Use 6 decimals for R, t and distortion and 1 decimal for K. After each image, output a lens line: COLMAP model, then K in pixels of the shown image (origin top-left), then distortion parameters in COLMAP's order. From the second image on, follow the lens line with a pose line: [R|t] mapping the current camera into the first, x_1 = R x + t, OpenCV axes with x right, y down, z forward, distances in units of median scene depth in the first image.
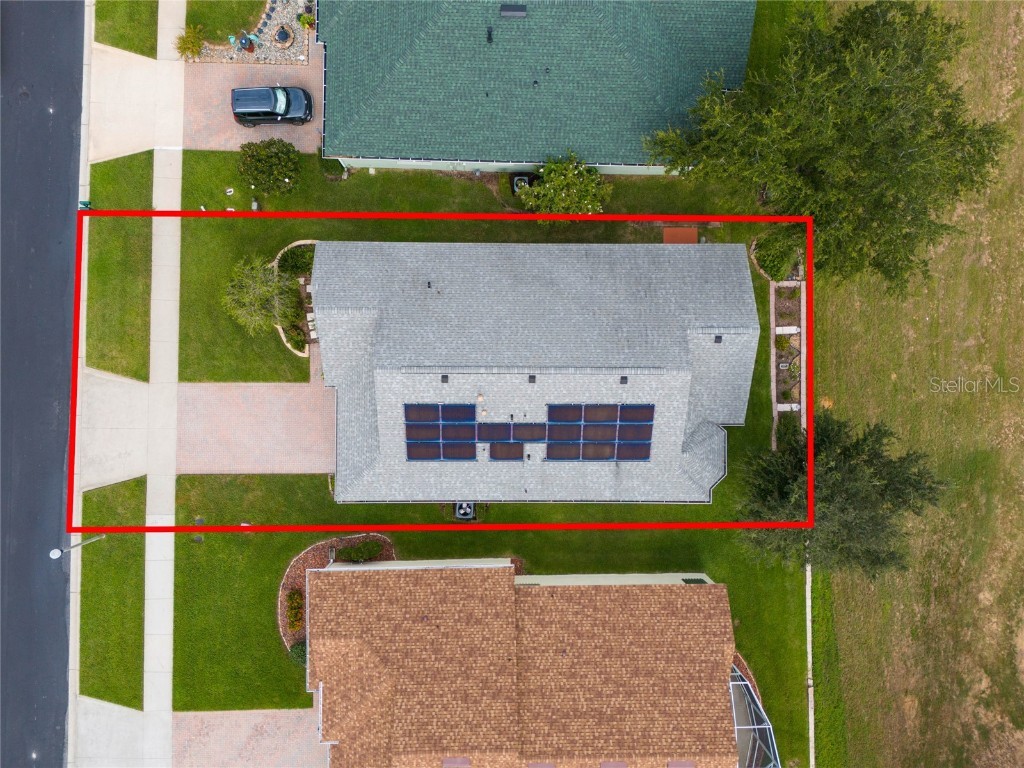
lens RADIAL K [[750.1, 0, 506.4], [0, 750.1, 386.0], [0, 0, 1]] dist [0.062676, -0.054485]
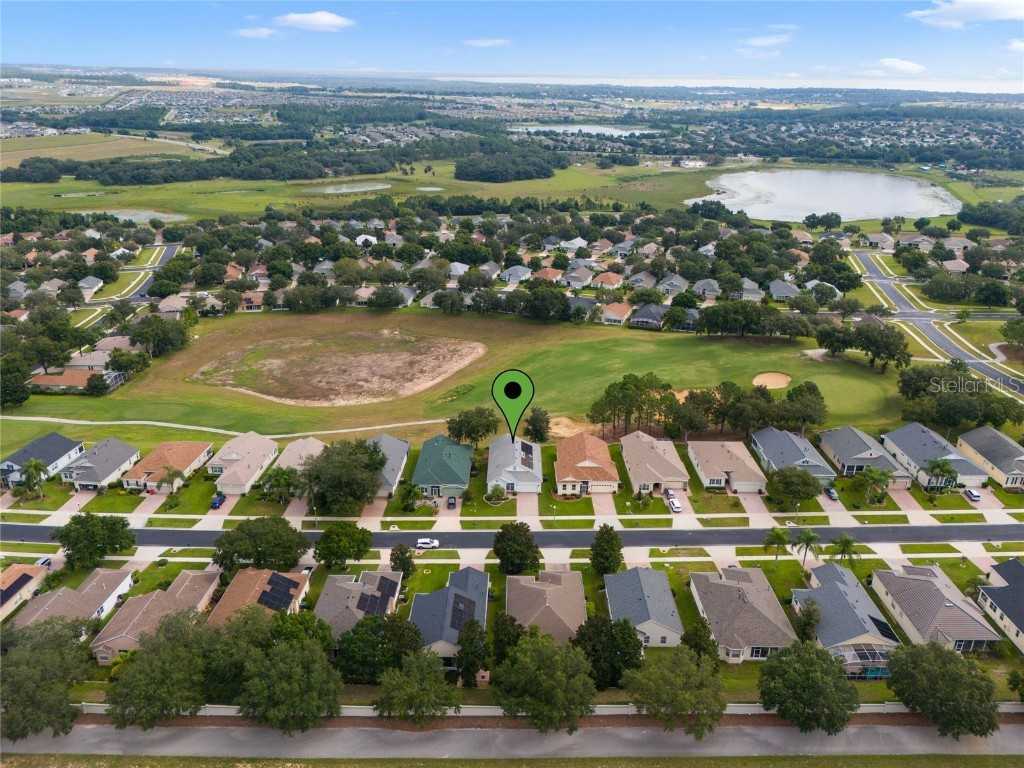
lens RADIAL K [[750.1, 0, 514.3], [0, 750.1, 376.8], [0, 0, 1]] dist [0.062676, -0.054485]
pose [[0.005860, -0.388145, 0.921580, -3.938662], [0.999791, 0.020343, 0.002211, -0.042495], [-0.019606, 0.921374, 0.388183, -1.299028]]
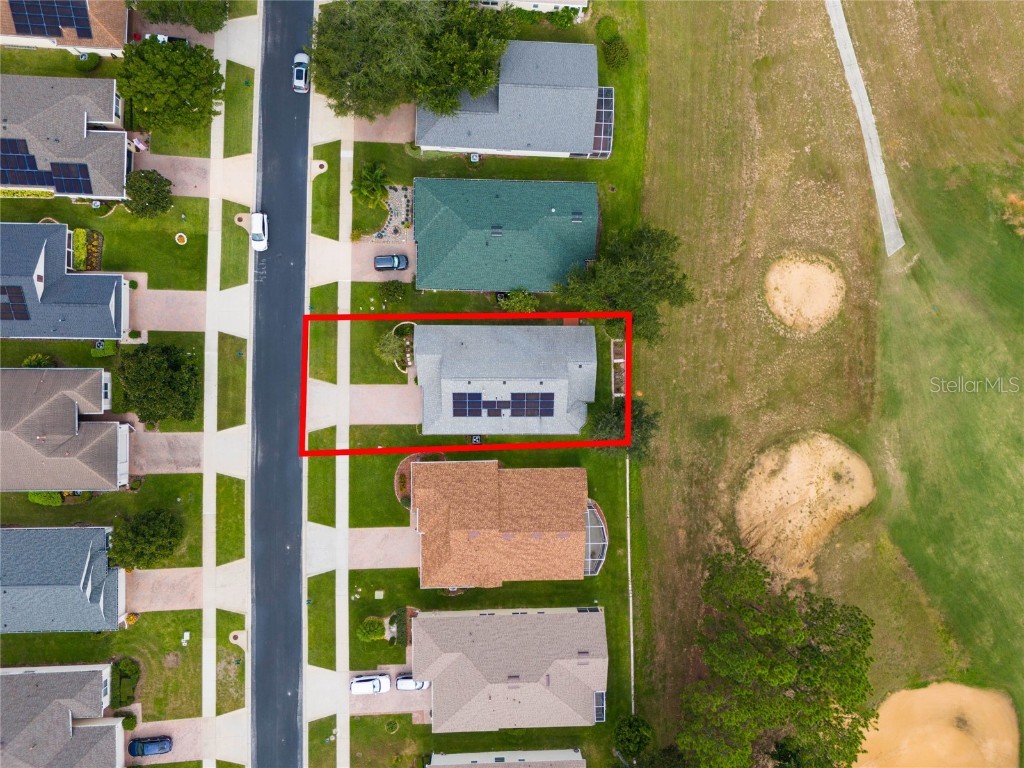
lens RADIAL K [[750.1, 0, 509.1], [0, 750.1, 386.2], [0, 0, 1]] dist [0.062676, -0.054485]
pose [[0.999904, -0.001763, 0.013733, 0.013364], [0.001805, 0.999994, -0.003062, 0.008317], [-0.013727, 0.003086, 0.999901, -1.265175]]
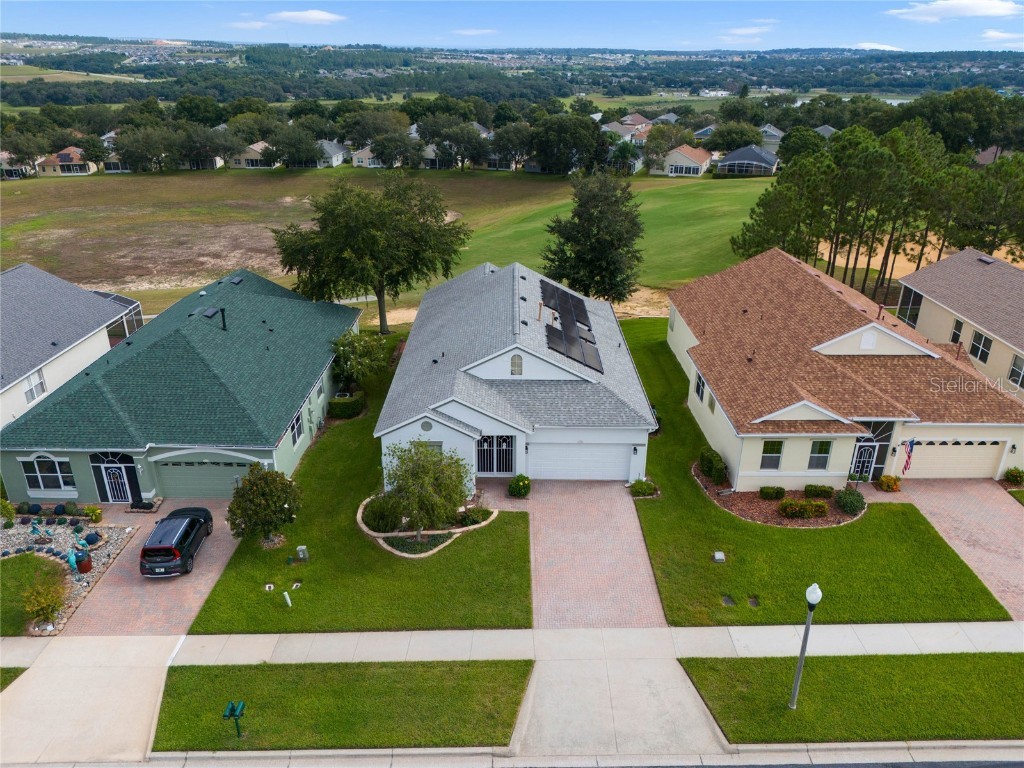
lens RADIAL K [[750.1, 0, 515.3], [0, 750.1, 378.9], [0, 0, 1]] dist [0.062676, -0.054485]
pose [[-0.003508, -0.416439, 0.909157, -0.960251], [0.999867, 0.013026, 0.009824, -0.030143], [-0.015934, 0.909070, 0.416338, 0.517496]]
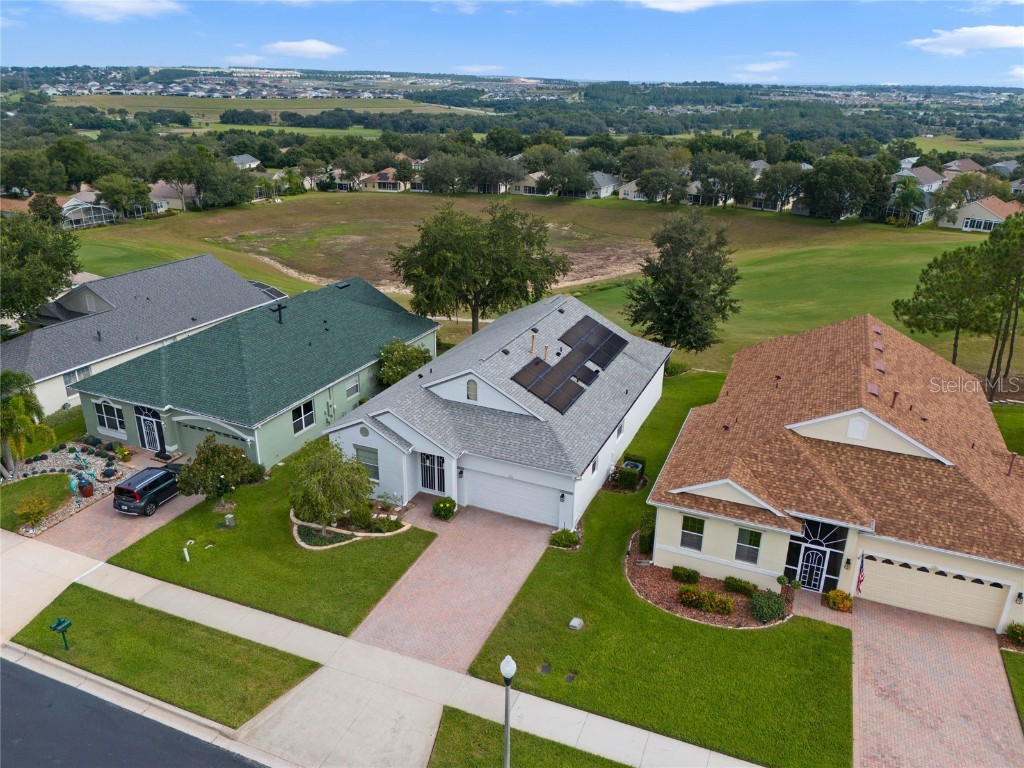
lens RADIAL K [[750.1, 0, 515.5], [0, 750.1, 385.9], [0, 0, 1]] dist [0.062676, -0.054485]
pose [[0.394441, -0.354056, 0.847975, -0.884519], [0.918759, 0.169298, -0.356679, 0.347596], [-0.017276, 0.919773, 0.392070, 0.514719]]
